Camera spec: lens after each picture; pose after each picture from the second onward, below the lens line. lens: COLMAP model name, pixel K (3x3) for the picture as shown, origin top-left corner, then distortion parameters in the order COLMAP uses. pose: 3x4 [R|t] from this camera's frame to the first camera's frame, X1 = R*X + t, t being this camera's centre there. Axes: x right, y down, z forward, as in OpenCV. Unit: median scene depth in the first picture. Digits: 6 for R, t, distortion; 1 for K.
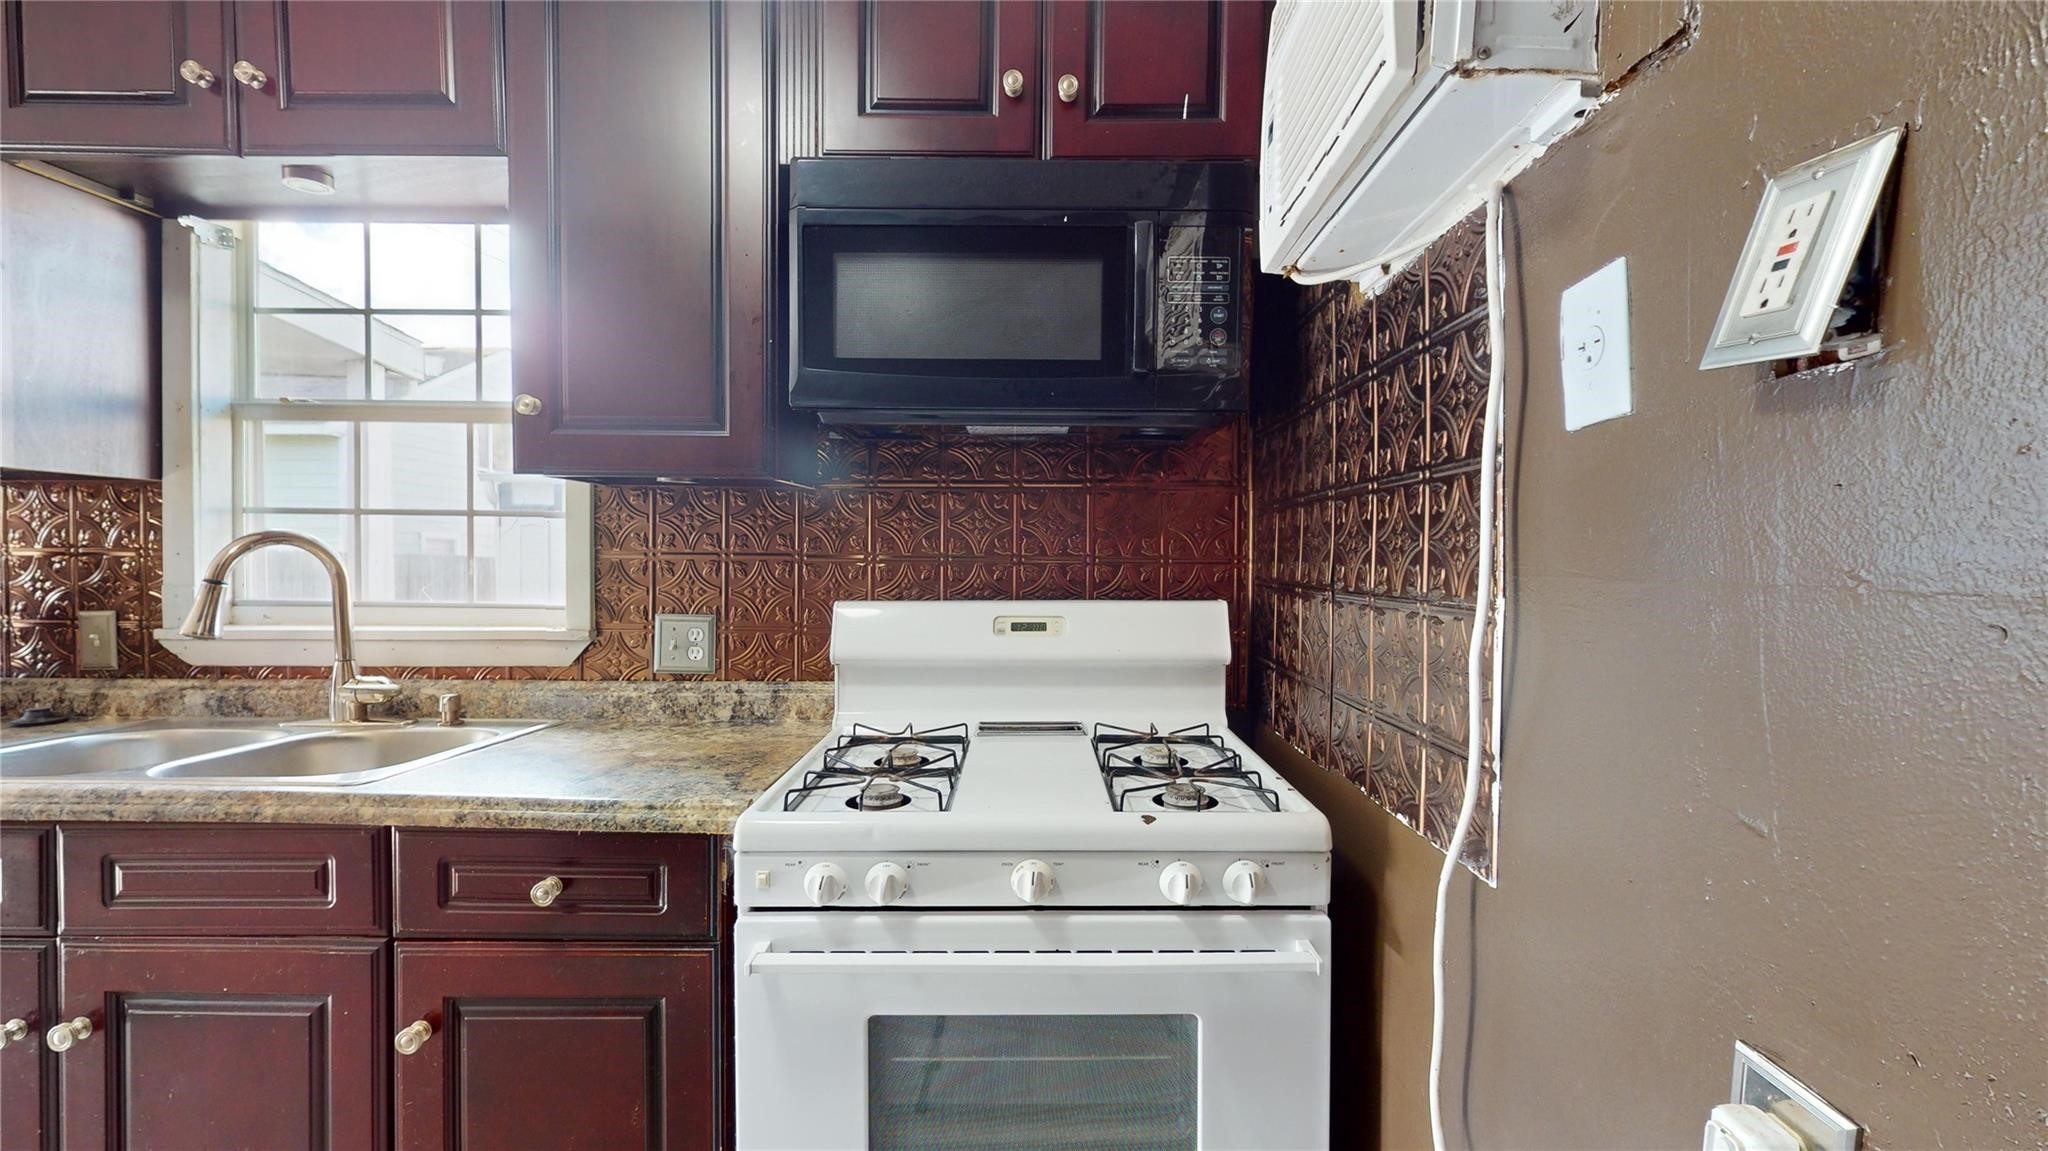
lens RADIAL K [[853.4, 0, 1024.5], [0, 853.4, 580.9], [0, 0, 1]] dist [0.000156, 0.000000]
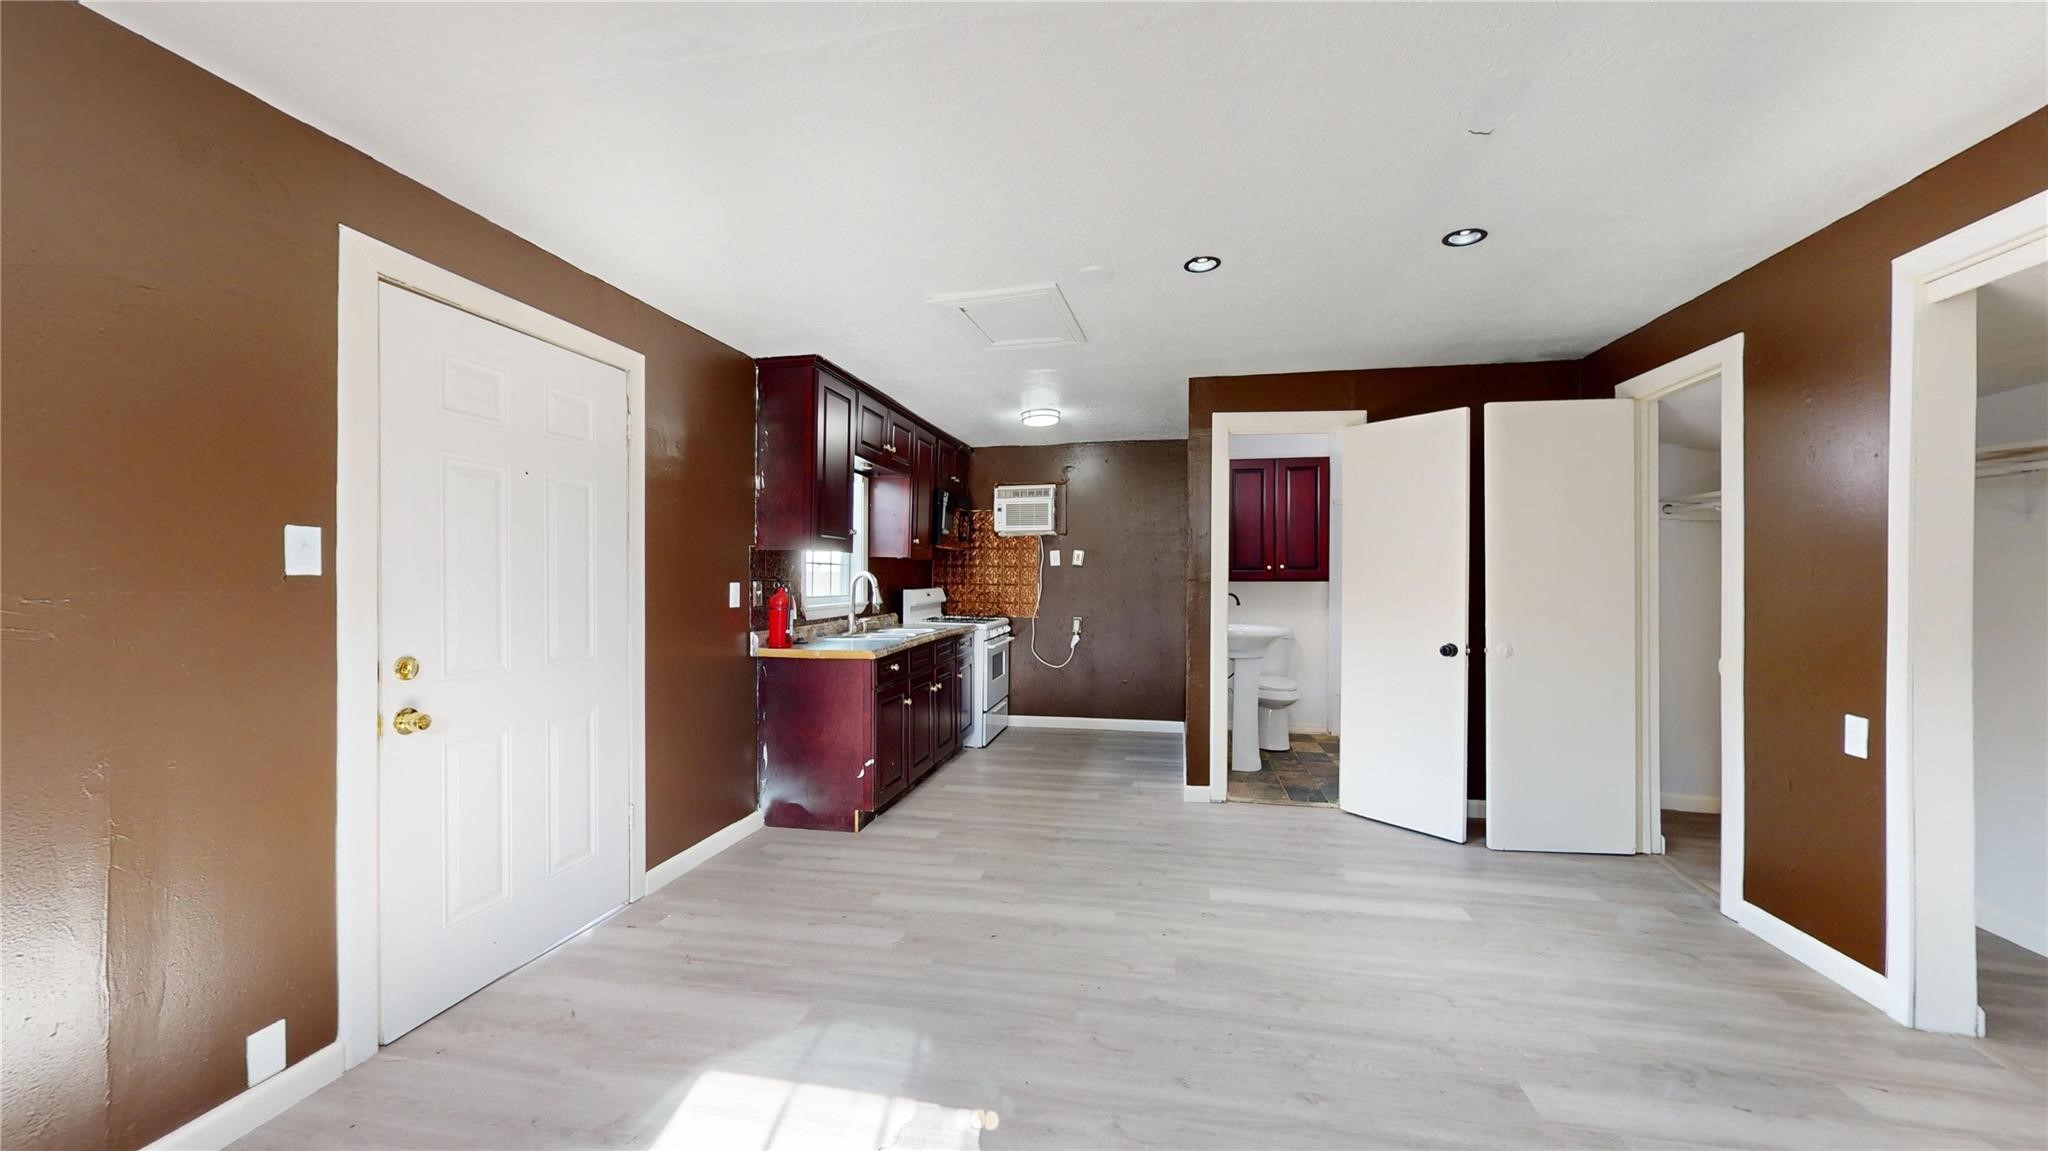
lens RADIAL K [[827.0, 0, 1024.0], [0, 827.0, 575.5], [0, 0, 1]] dist [0.000557, 0.000065]
pose [[0.180616, -0.006940, 0.983529, -9.398588], [0.019512, 0.999804, 0.003472, -0.106160], [-0.983360, 0.018564, 0.180716, -0.417502]]
